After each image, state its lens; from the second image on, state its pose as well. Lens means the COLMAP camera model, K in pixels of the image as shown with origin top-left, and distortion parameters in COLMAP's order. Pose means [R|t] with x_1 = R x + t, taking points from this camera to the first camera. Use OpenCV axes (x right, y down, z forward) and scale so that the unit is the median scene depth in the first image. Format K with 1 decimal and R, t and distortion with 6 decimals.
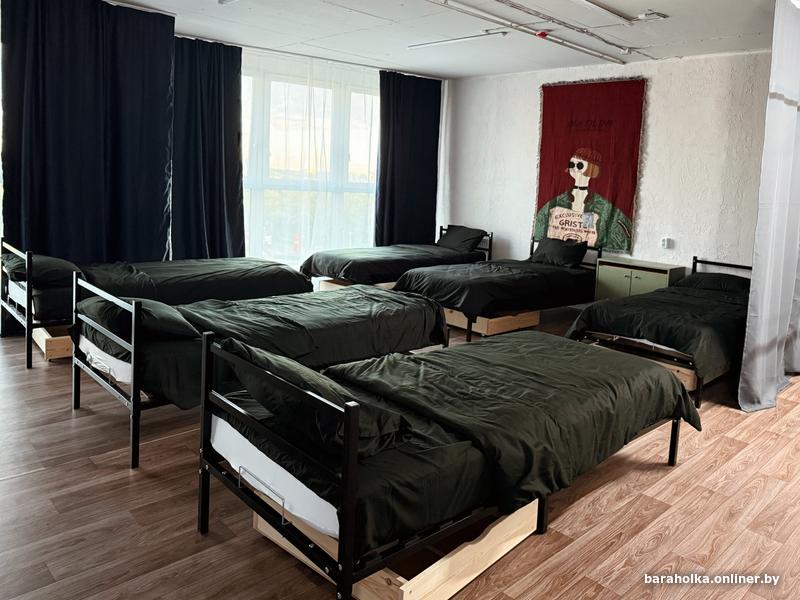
lens RADIAL K [[590.3, 0, 413.7], [0, 590.3, 237.3], [0, 0, 1]] dist [0.054702, -0.051433]
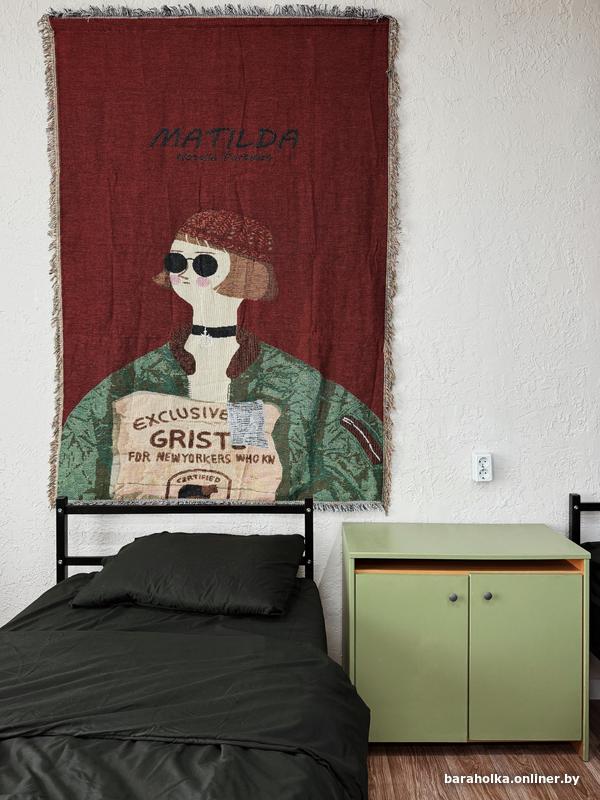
lens RADIAL K [[590.3, 0, 320.7], [0, 590.3, 385.2], [0, 0, 1]] dist [0.054702, -0.051433]
pose [[0.695243, -0.055759, 0.716609, 0.082249], [0.103378, 0.994378, -0.022924, -0.038528], [-0.711302, 0.090020, 0.697098, 0.723471]]
